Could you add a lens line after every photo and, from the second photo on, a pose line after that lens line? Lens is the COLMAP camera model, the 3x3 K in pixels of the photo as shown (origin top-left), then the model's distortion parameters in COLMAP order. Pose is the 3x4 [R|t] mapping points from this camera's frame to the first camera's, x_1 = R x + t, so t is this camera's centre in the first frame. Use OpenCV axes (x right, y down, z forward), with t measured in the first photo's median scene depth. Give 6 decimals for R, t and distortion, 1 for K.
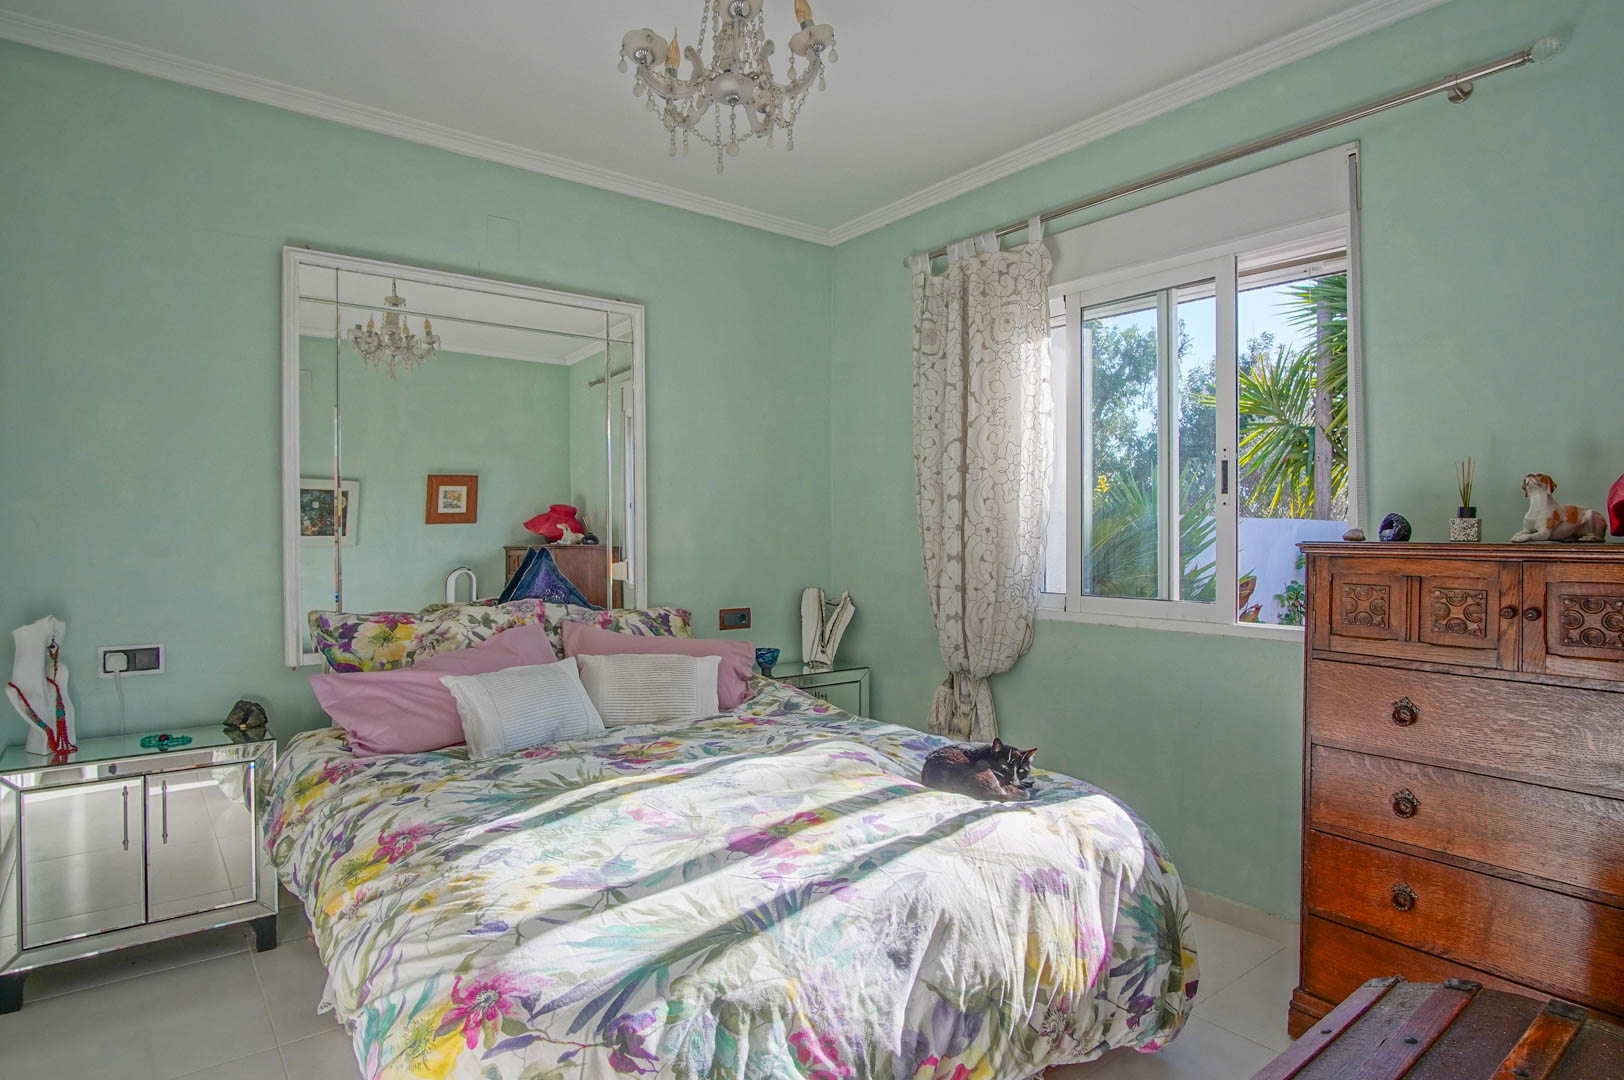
lens RADIAL K [[874.0, 0, 803.8], [0, 874.0, 535.9], [0, 0, 1]] dist [-0.027545, 0.005710]
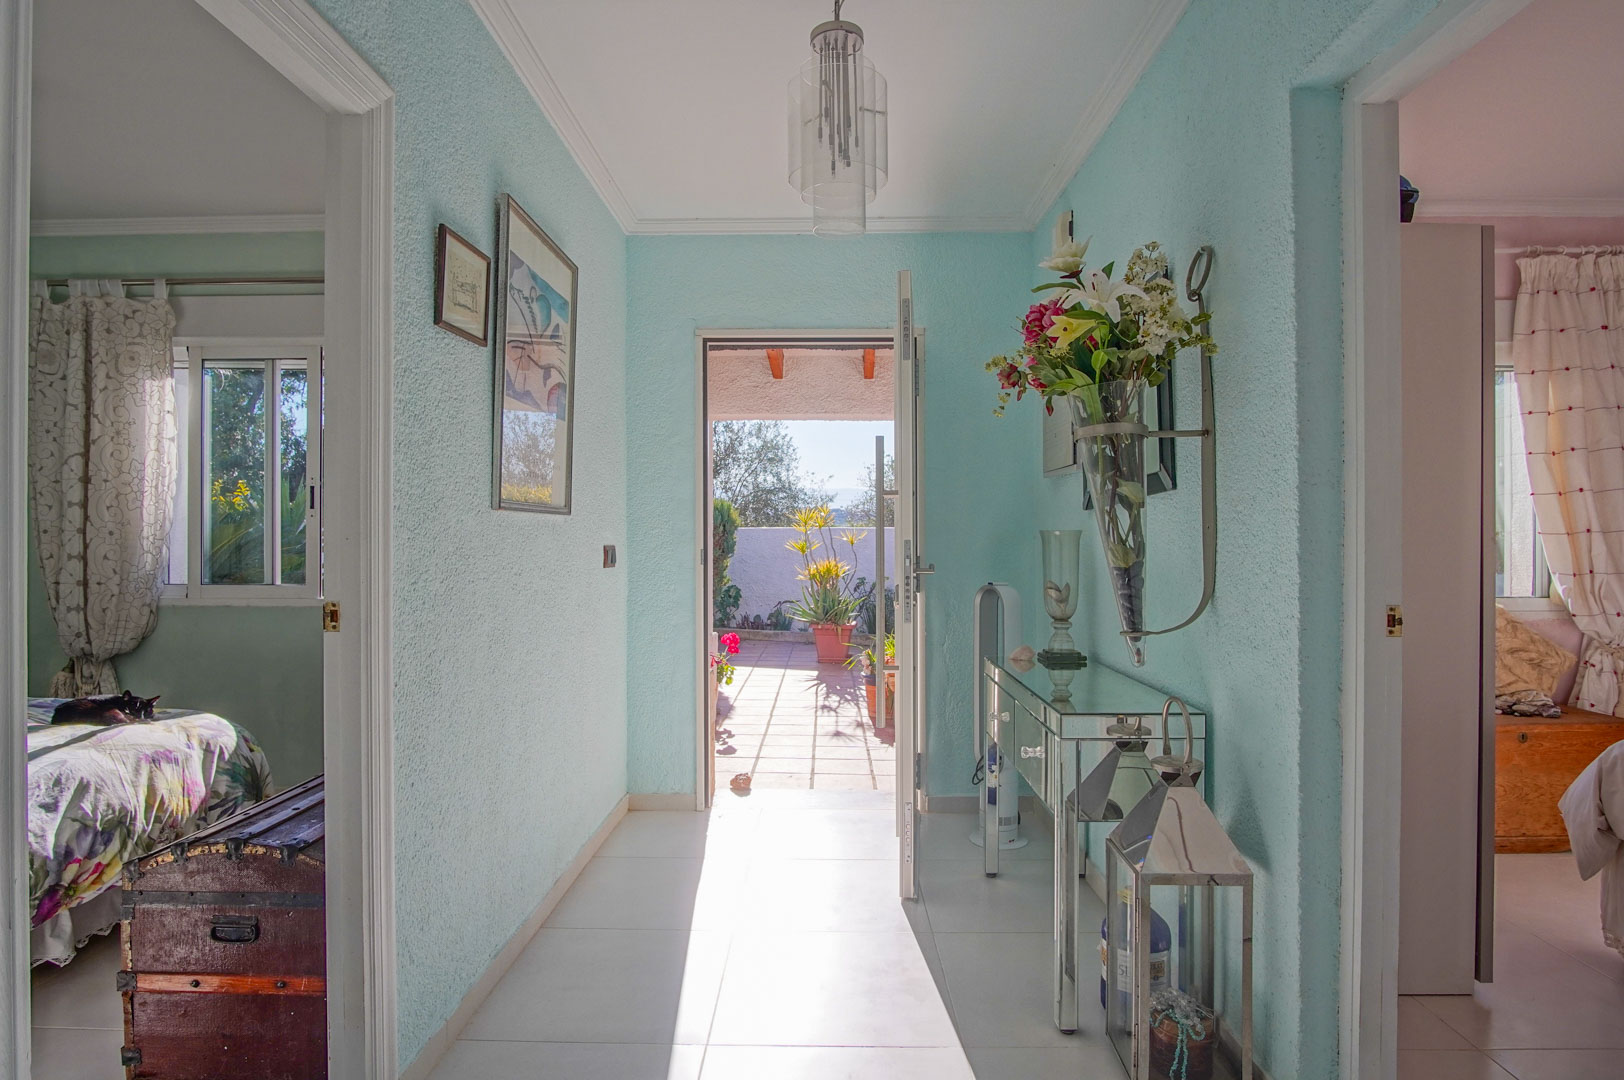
lens RADIAL K [[874.0, 0, 803.8], [0, 874.0, 535.9], [0, 0, 1]] dist [-0.027545, 0.005710]
pose [[0.628755, 0.001454, 0.777602, -0.113375], [0.000408, 0.999997, -0.002200, 0.000198], [-0.777603, 0.001701, 0.628753, -0.495824]]
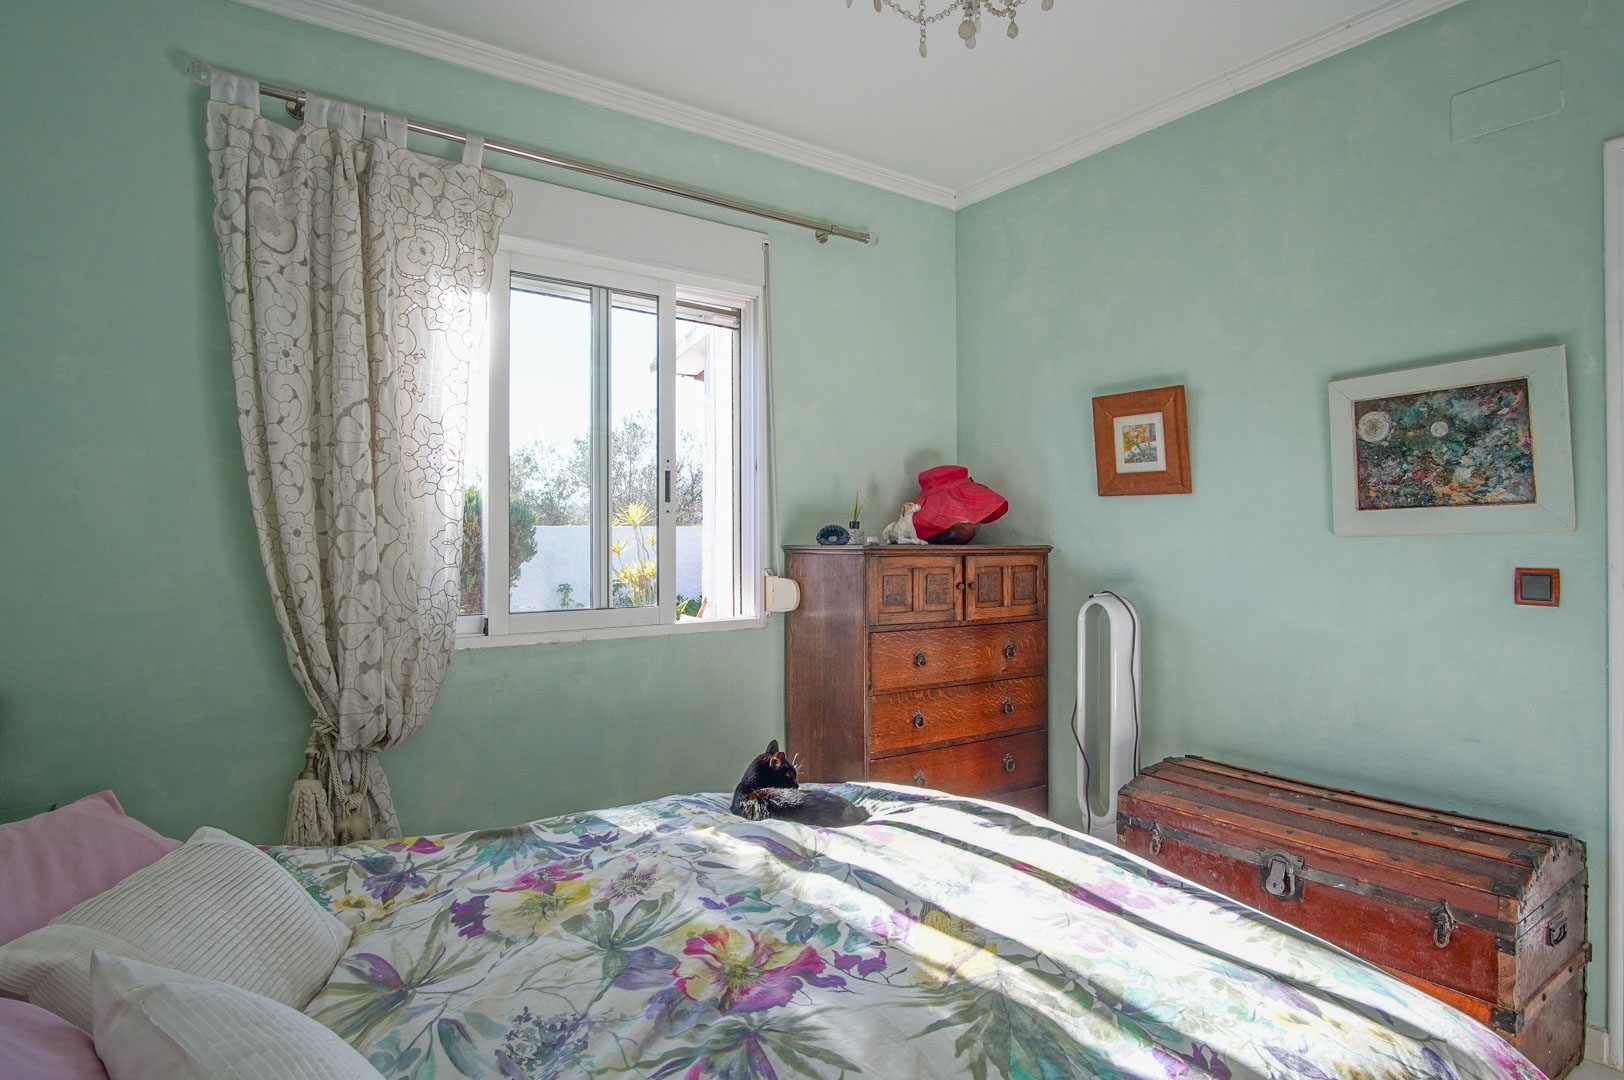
lens RADIAL K [[874.0, 0, 803.8], [0, 874.0, 535.9], [0, 0, 1]] dist [-0.027545, 0.005710]
pose [[0.048596, 0.008520, 0.998782, -0.517319], [0.009042, 0.999919, -0.008970, 0.003090], [-0.998778, 0.009467, 0.048515, 0.700906]]
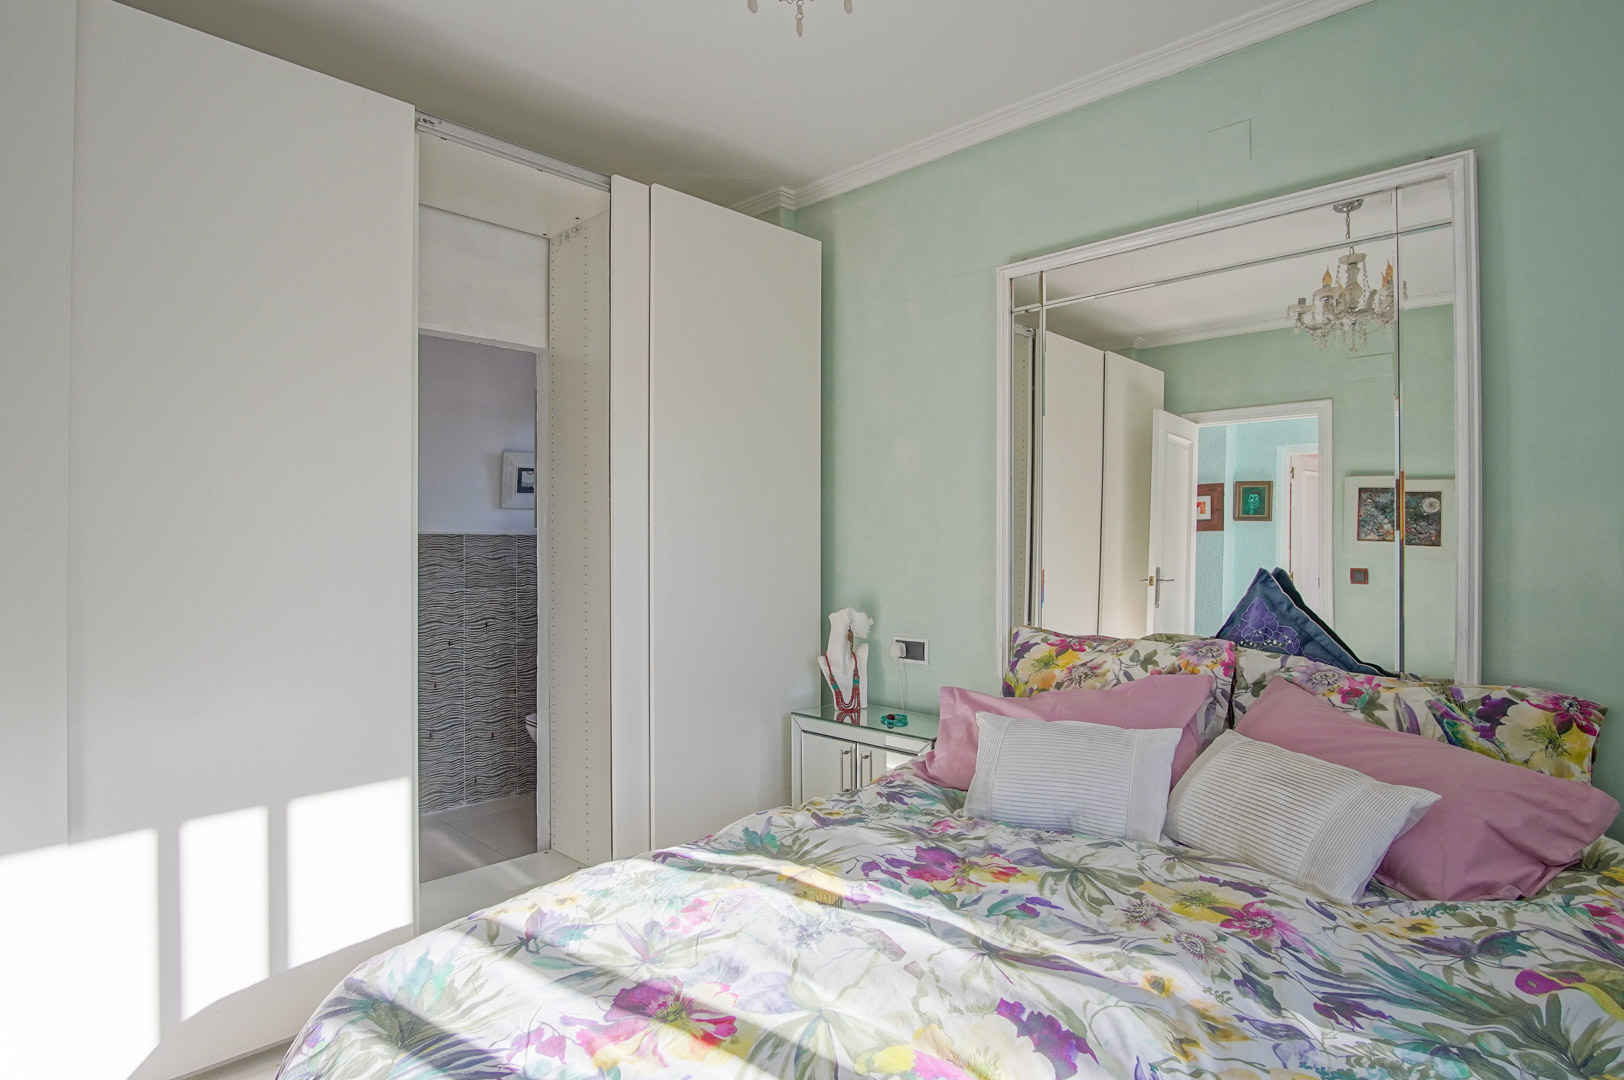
lens RADIAL K [[874.0, 0, 803.8], [0, 874.0, 535.9], [0, 0, 1]] dist [-0.027545, 0.005710]
pose [[0.118521, -0.009178, -0.992909, 0.354154], [-0.006021, 0.999932, -0.009961, -0.002780], [0.992933, 0.007159, 0.118457, 0.591419]]
